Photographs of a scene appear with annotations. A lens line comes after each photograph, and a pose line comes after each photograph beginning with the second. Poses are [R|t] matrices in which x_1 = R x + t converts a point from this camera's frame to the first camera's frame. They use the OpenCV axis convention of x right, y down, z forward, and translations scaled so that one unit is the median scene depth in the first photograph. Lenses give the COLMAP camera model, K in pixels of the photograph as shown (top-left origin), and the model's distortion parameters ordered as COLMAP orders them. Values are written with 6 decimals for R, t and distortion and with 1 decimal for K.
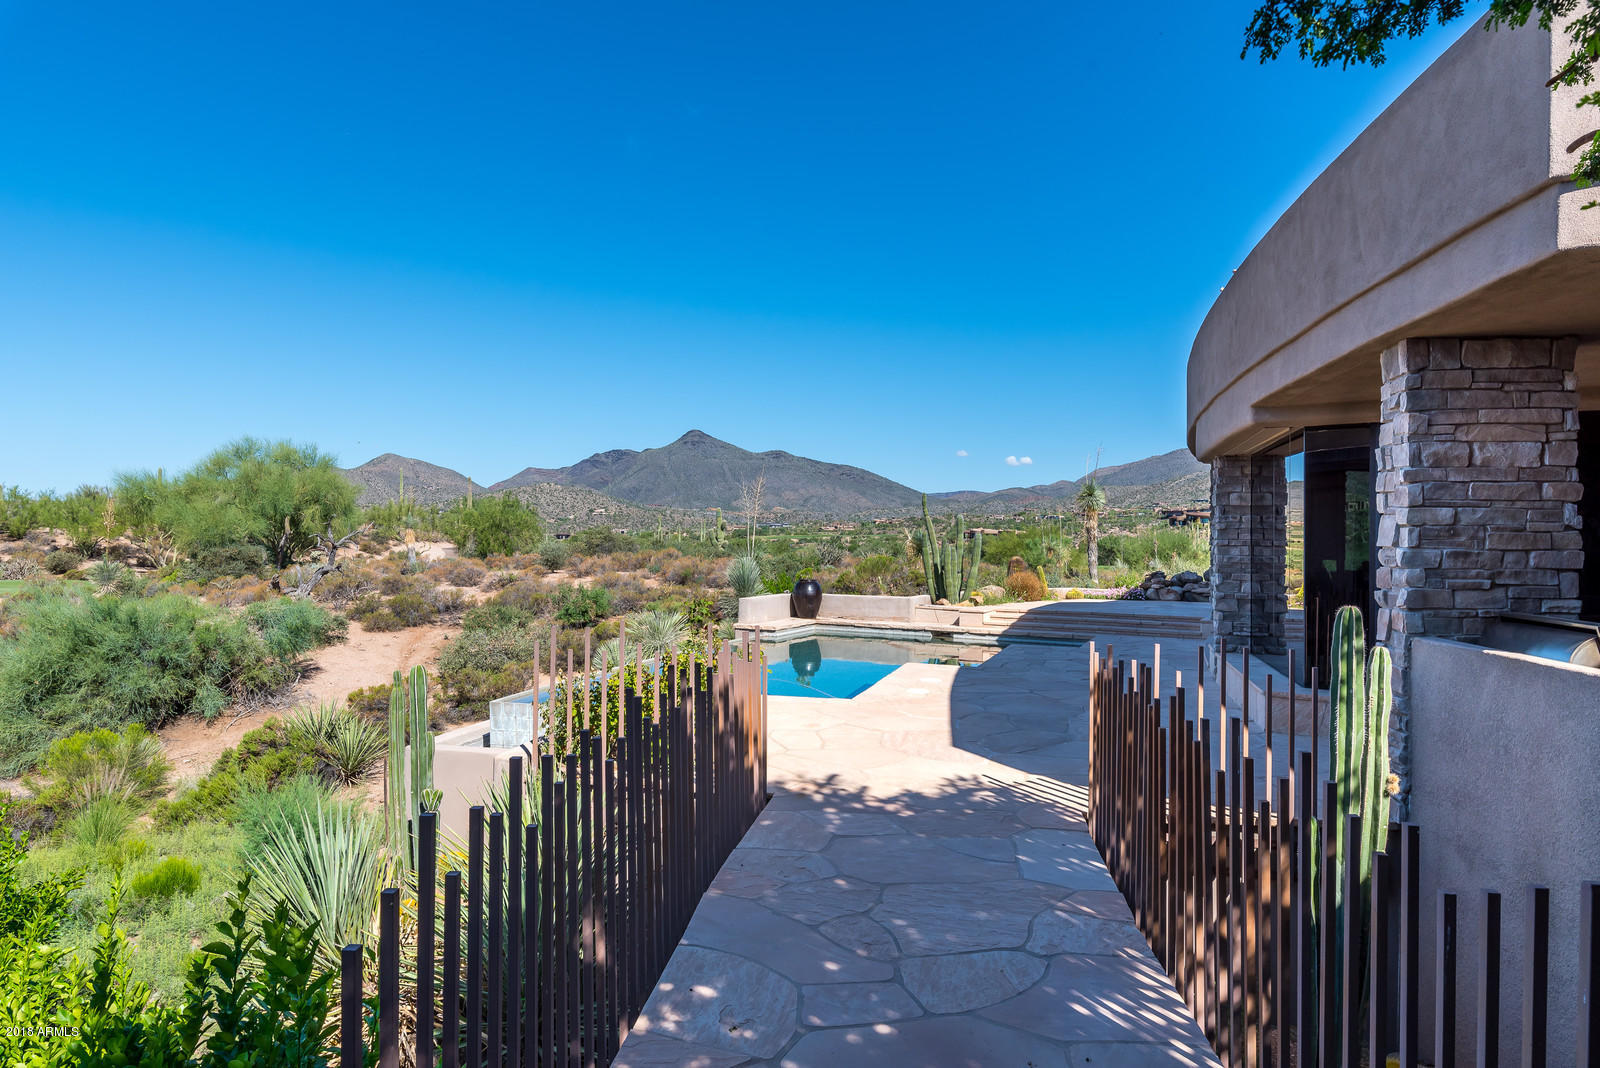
lens RADIAL K [[959.0, 0, 800.0], [0, 959.0, 534.0], [0, 0, 1]] dist [-0.002213, -0.000892]
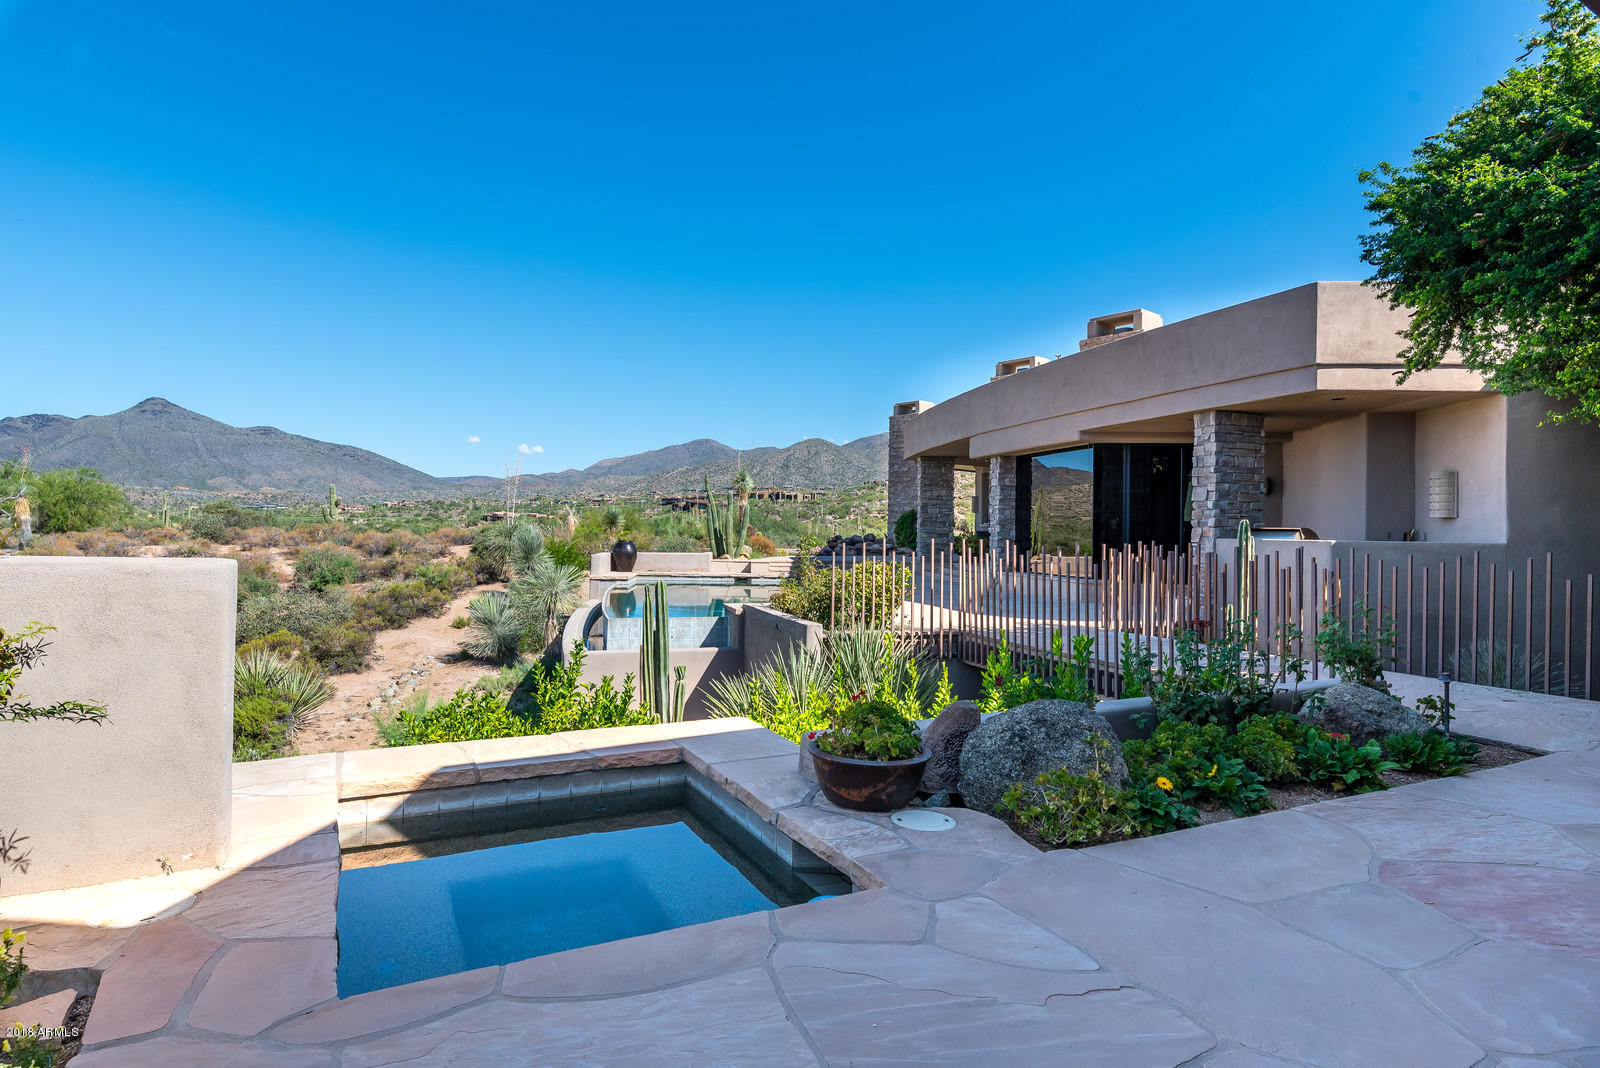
lens RADIAL K [[874.9, 0, 800.0], [0, 874.9, 534.0], [0, 0, 1]] dist [0.002098, 0.000482]
pose [[0.864890, -0.002994, 0.501953, -0.367222], [-0.006228, 0.999841, 0.016696, 0.018772], [-0.501923, -0.017566, 0.864734, -0.092996]]
